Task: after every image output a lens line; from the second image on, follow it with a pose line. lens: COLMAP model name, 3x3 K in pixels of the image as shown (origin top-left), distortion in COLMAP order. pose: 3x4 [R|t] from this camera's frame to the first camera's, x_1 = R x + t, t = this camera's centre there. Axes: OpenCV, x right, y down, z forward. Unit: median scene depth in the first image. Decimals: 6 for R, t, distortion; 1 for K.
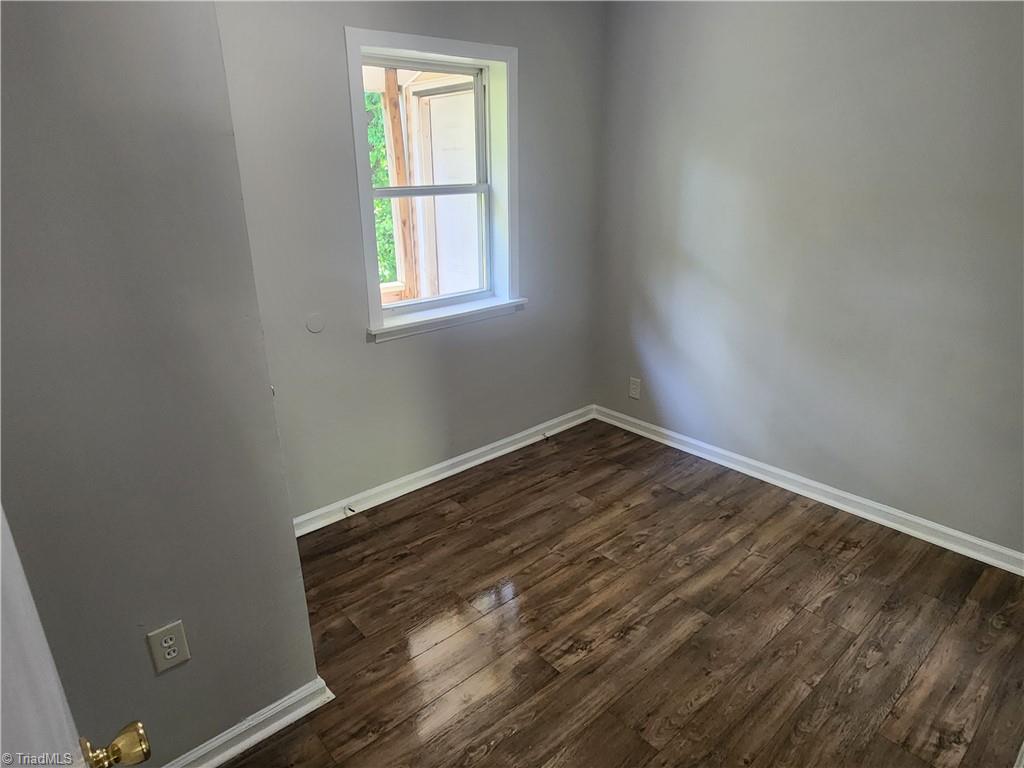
lens RADIAL K [[623.3, 0, 512.0], [0, 623.3, 384.0], [0, 0, 1]] dist [0.000459, -0.004229]
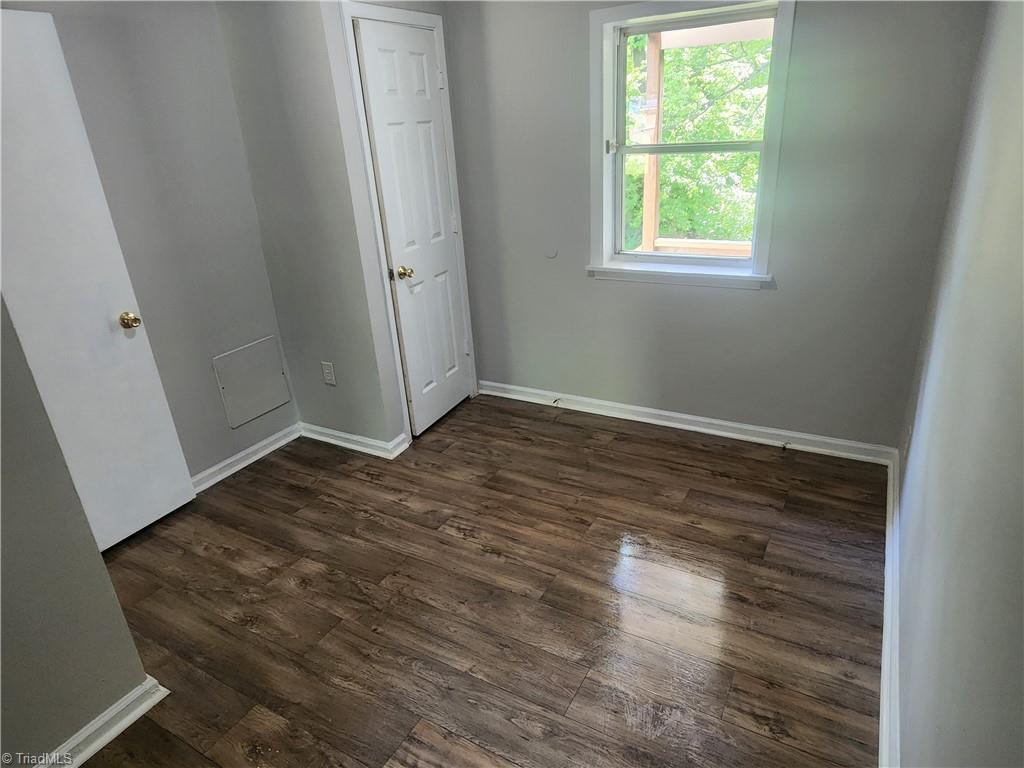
lens RADIAL K [[623.3, 0, 512.0], [0, 623.3, 384.0], [0, 0, 1]] dist [0.000459, -0.004229]
pose [[0.316199, 0.356641, -0.879105, 0.876187], [-0.266794, 0.922680, 0.278358, -0.174660], [0.910406, 0.146523, 0.386901, 0.433112]]
